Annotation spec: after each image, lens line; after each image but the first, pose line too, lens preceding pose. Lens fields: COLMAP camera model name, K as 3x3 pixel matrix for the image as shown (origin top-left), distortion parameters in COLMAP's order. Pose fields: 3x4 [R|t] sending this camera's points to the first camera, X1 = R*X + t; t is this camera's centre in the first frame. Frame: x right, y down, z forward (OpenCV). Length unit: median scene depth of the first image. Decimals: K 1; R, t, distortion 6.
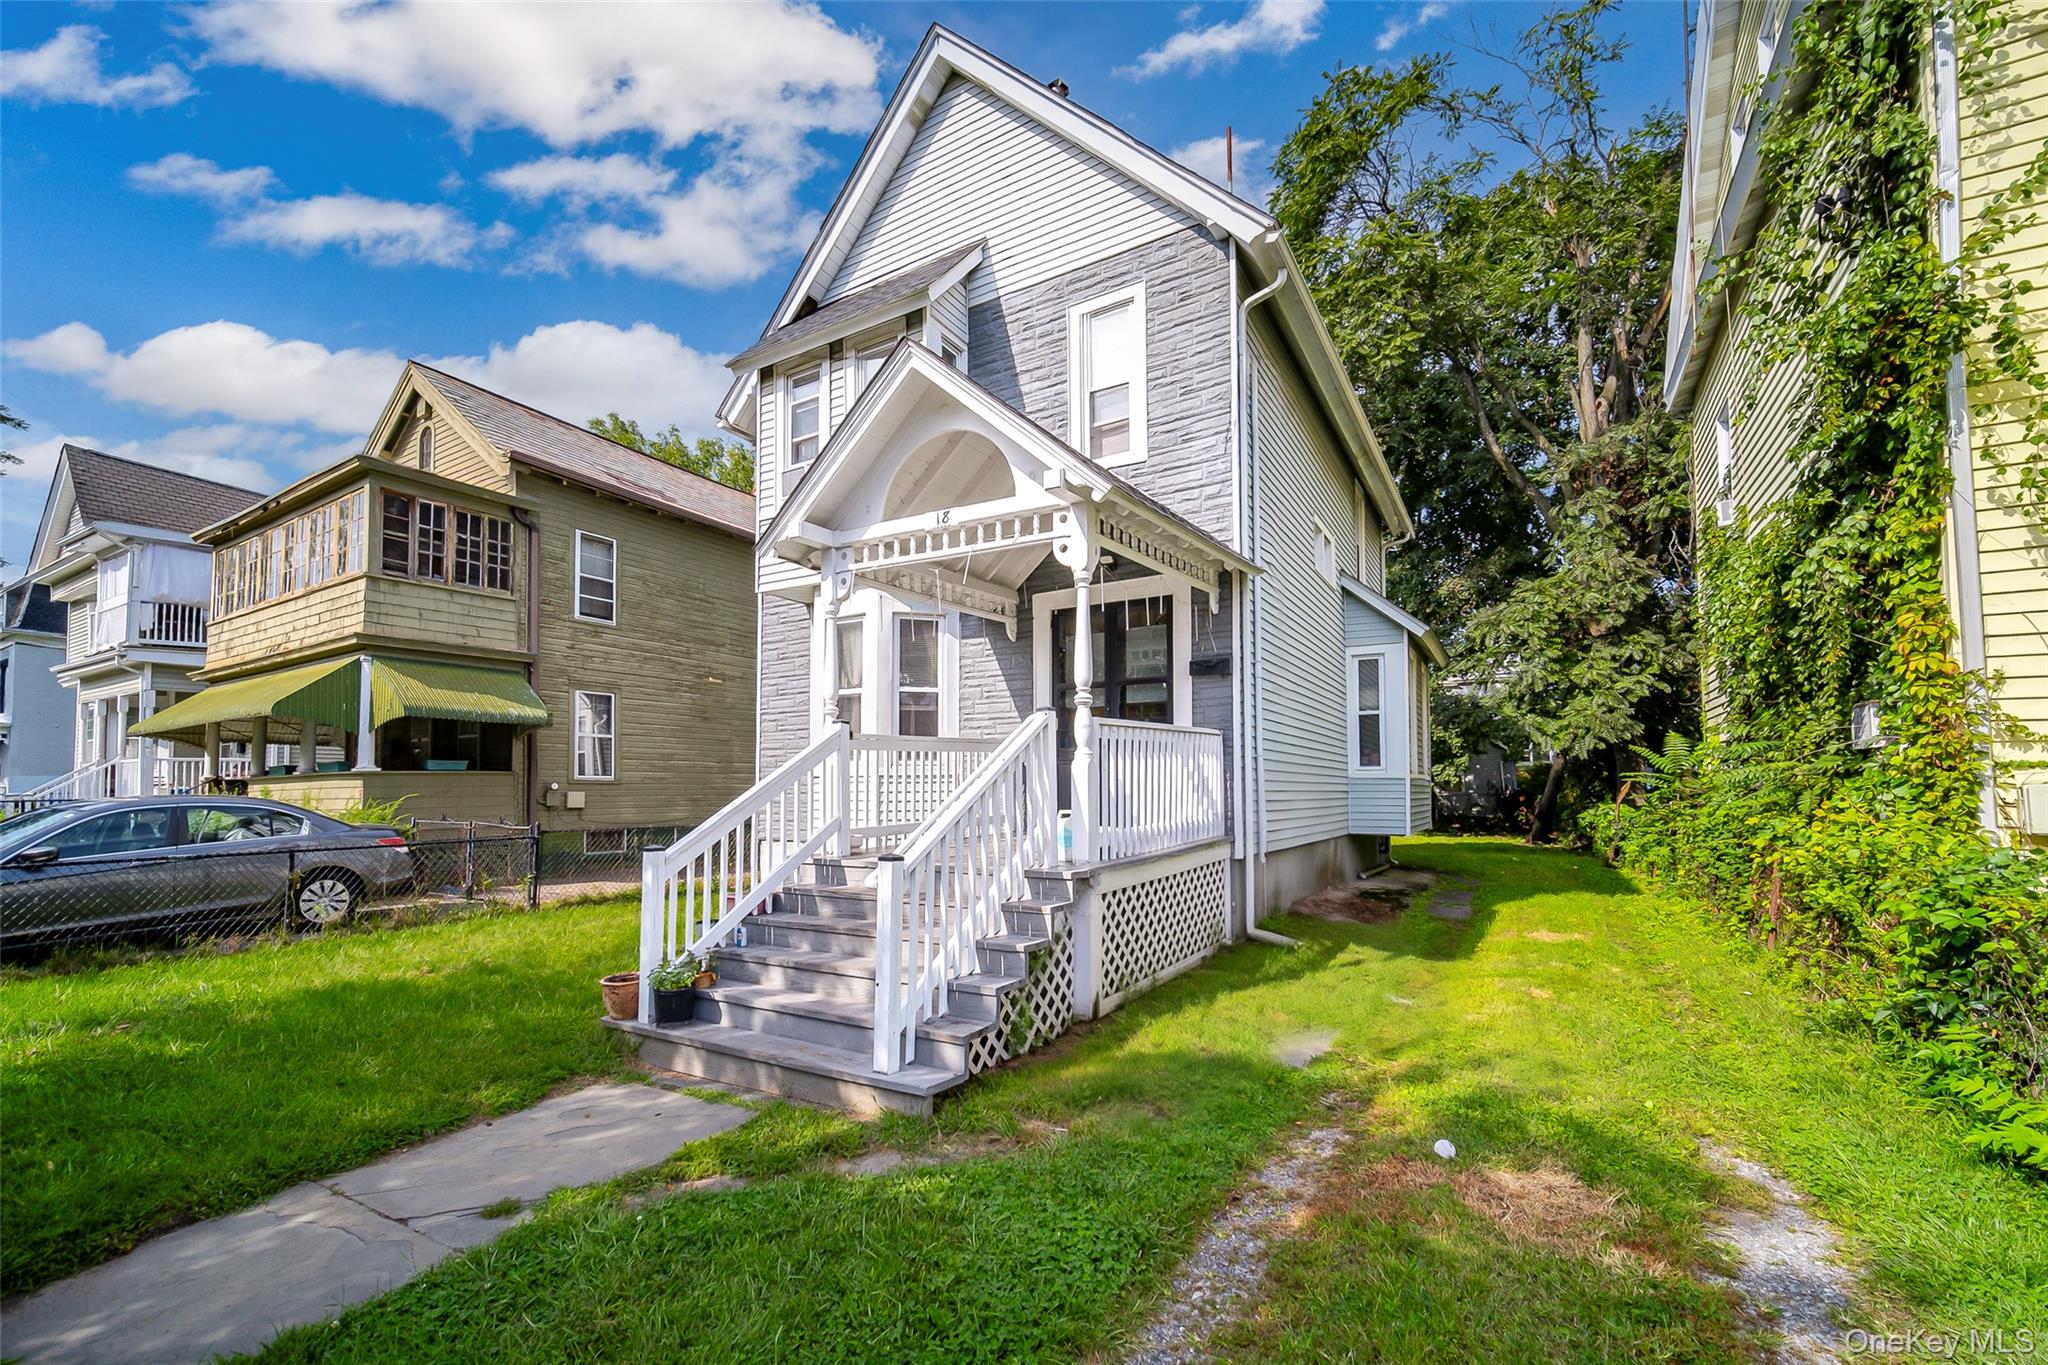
lens RADIAL K [[847.6, 0, 1032.2], [0, 847.6, 763.5], [0, 0, 1]] dist [0.000893, 0.000134]
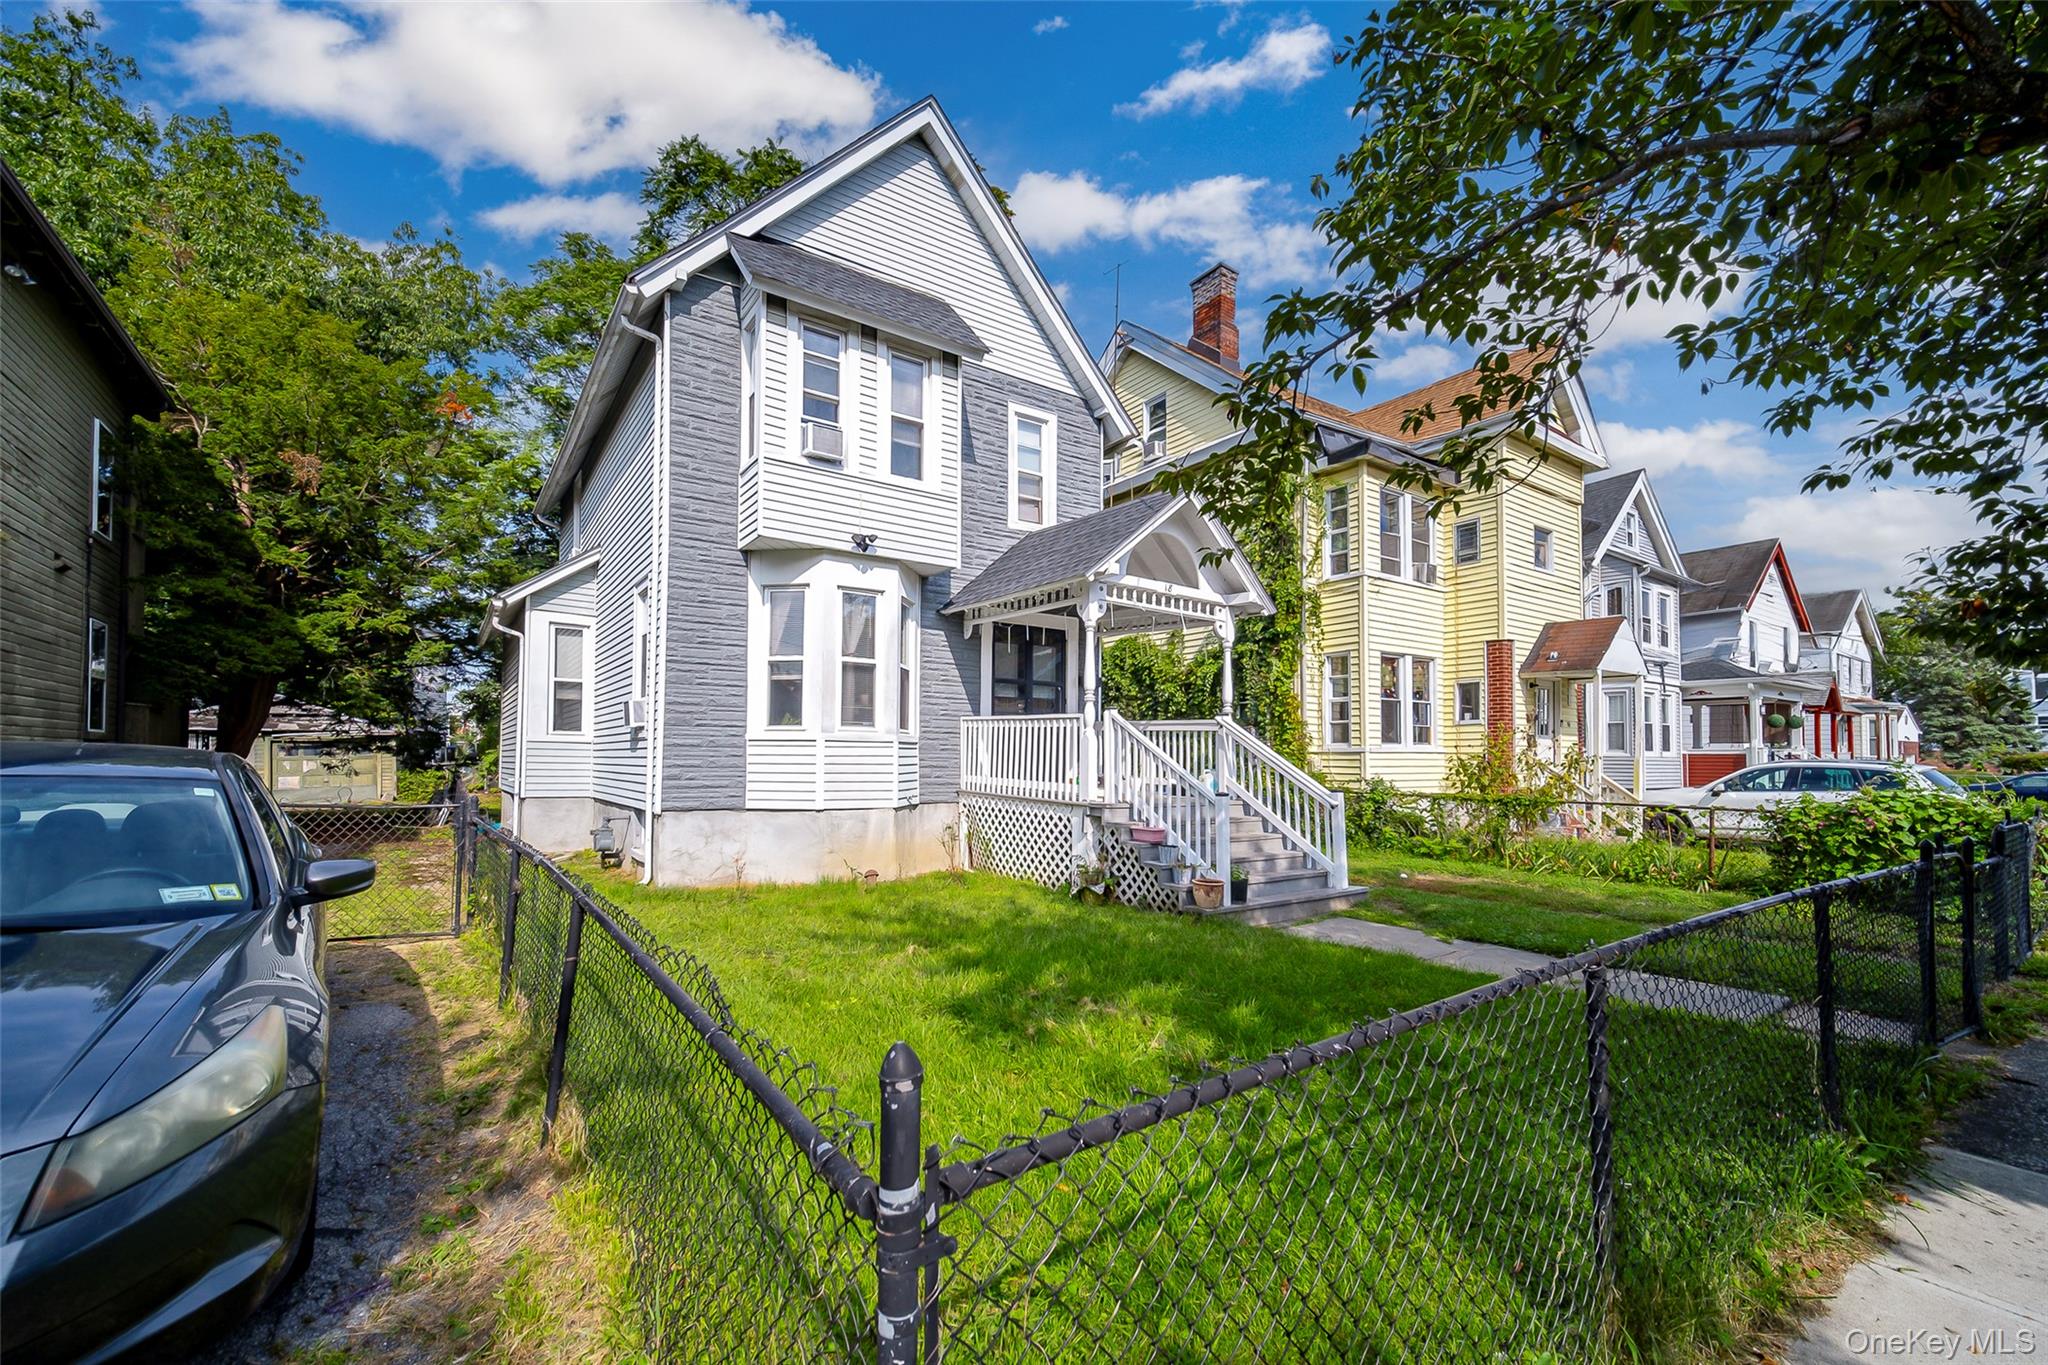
lens RADIAL K [[839.4, 0, 1019.2], [0, 839.4, 738.4], [0, 0, 1]] dist [-0.000746, -0.000007]
pose [[0.407800, 0.029433, 0.912597, -1.210802], [-0.039271, 0.999121, -0.014674, 0.021321], [-0.912226, -0.029855, 0.408598, 0.437141]]
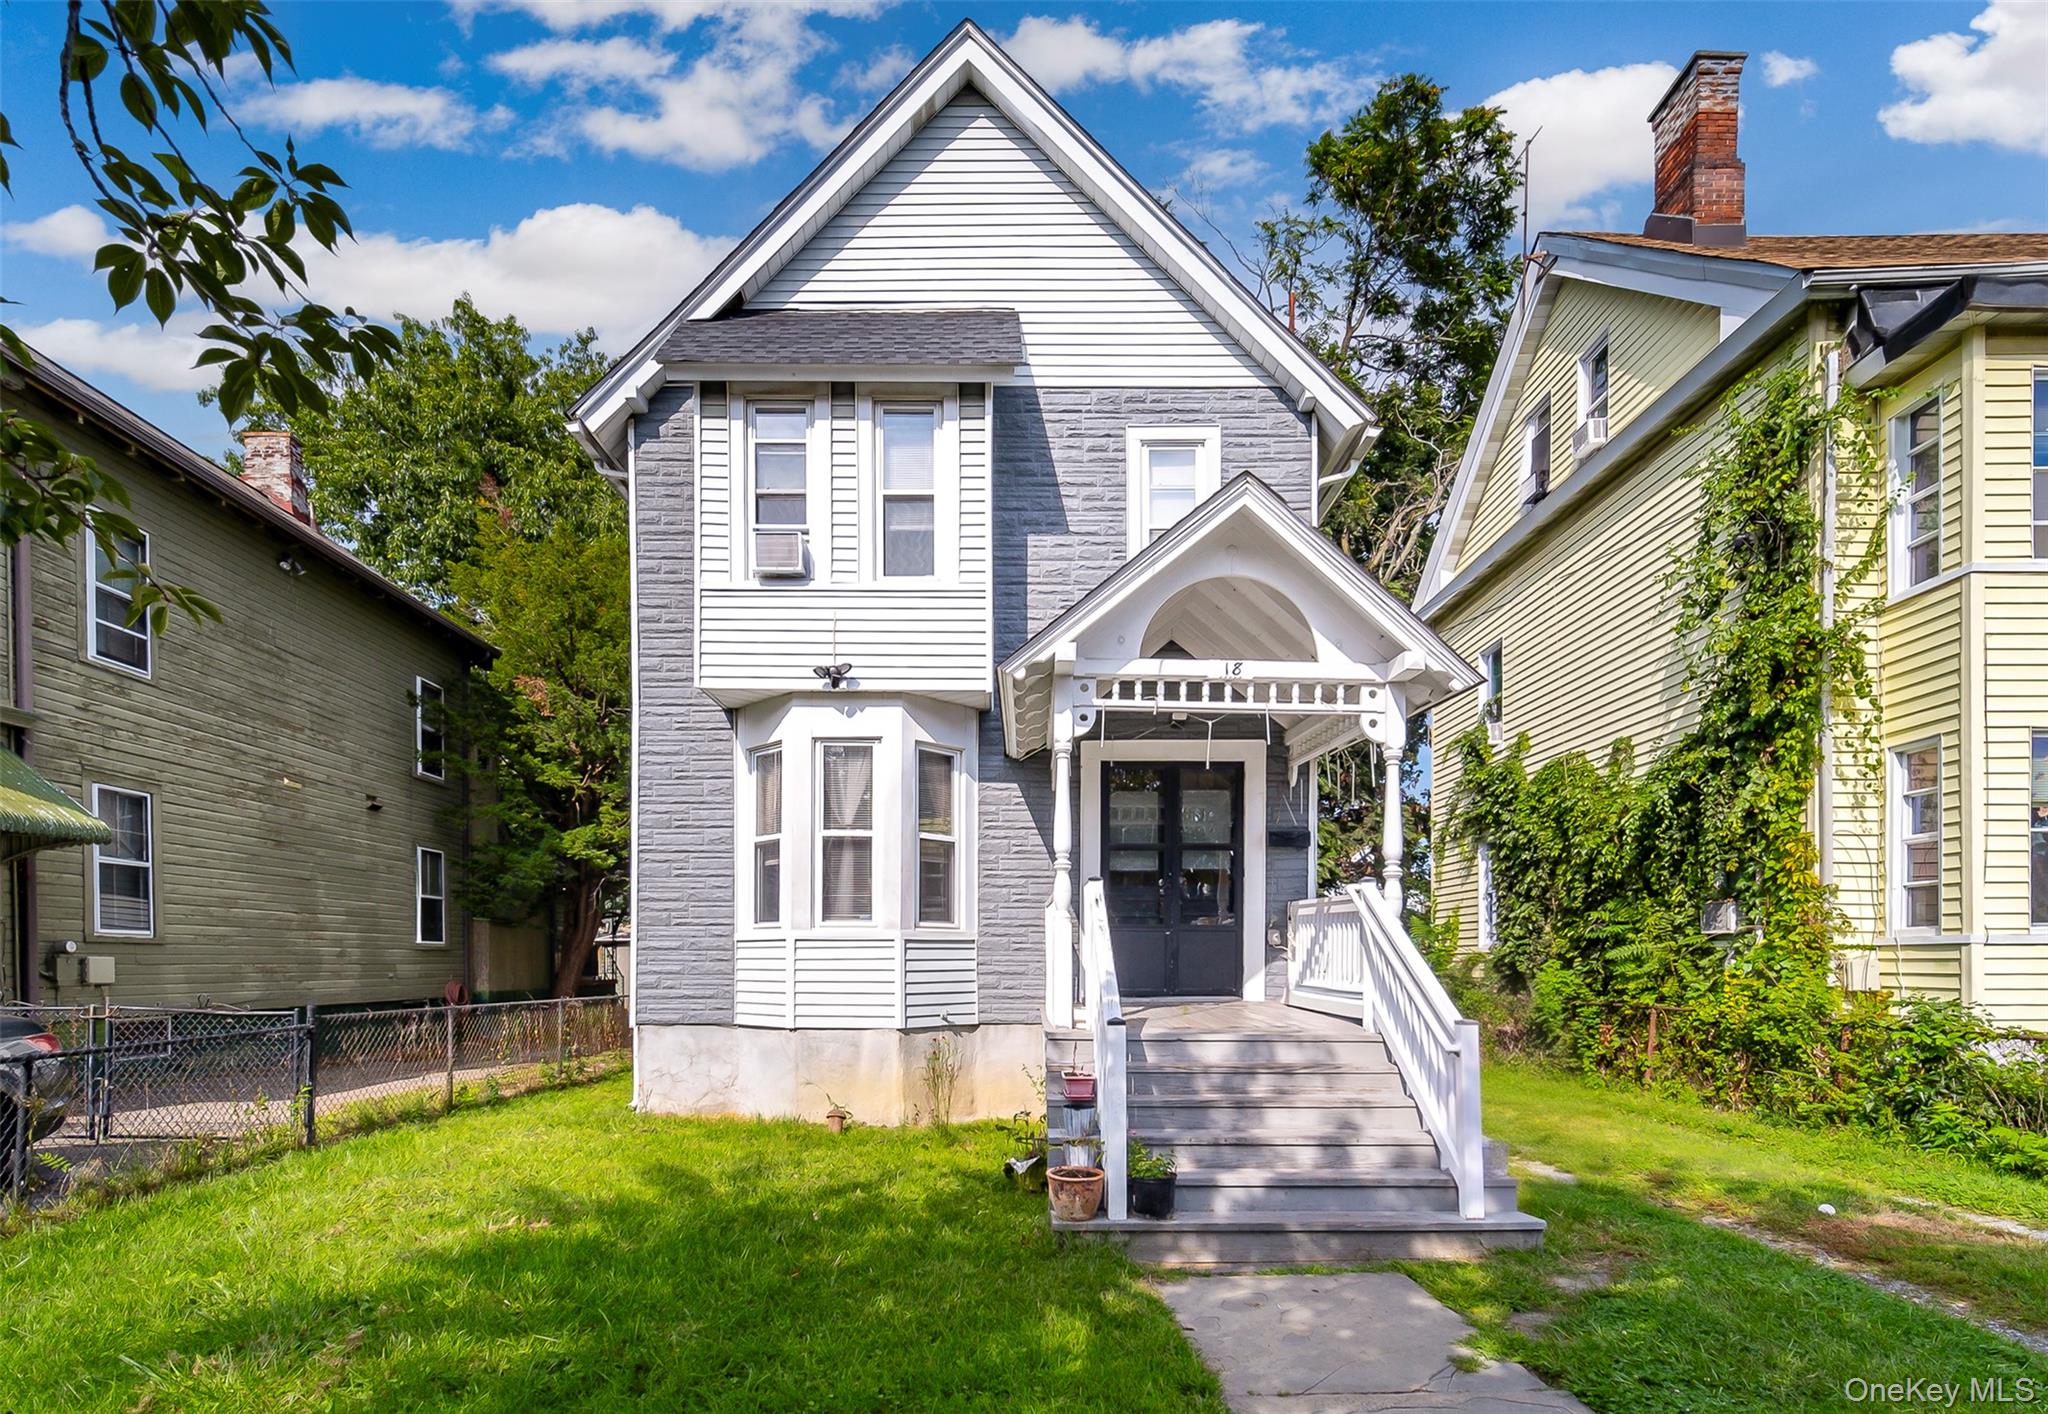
lens RADIAL K [[1029.7, 0, 1016.4], [0, 1029.7, 974.4], [0, 0, 1]] dist [0.000587, -0.000173]
pose [[0.855225, -0.001487, 0.518254, -0.659544], [-0.022115, 0.998980, 0.039362, 0.006664], [-0.517784, -0.045124, 0.854320, 0.097950]]
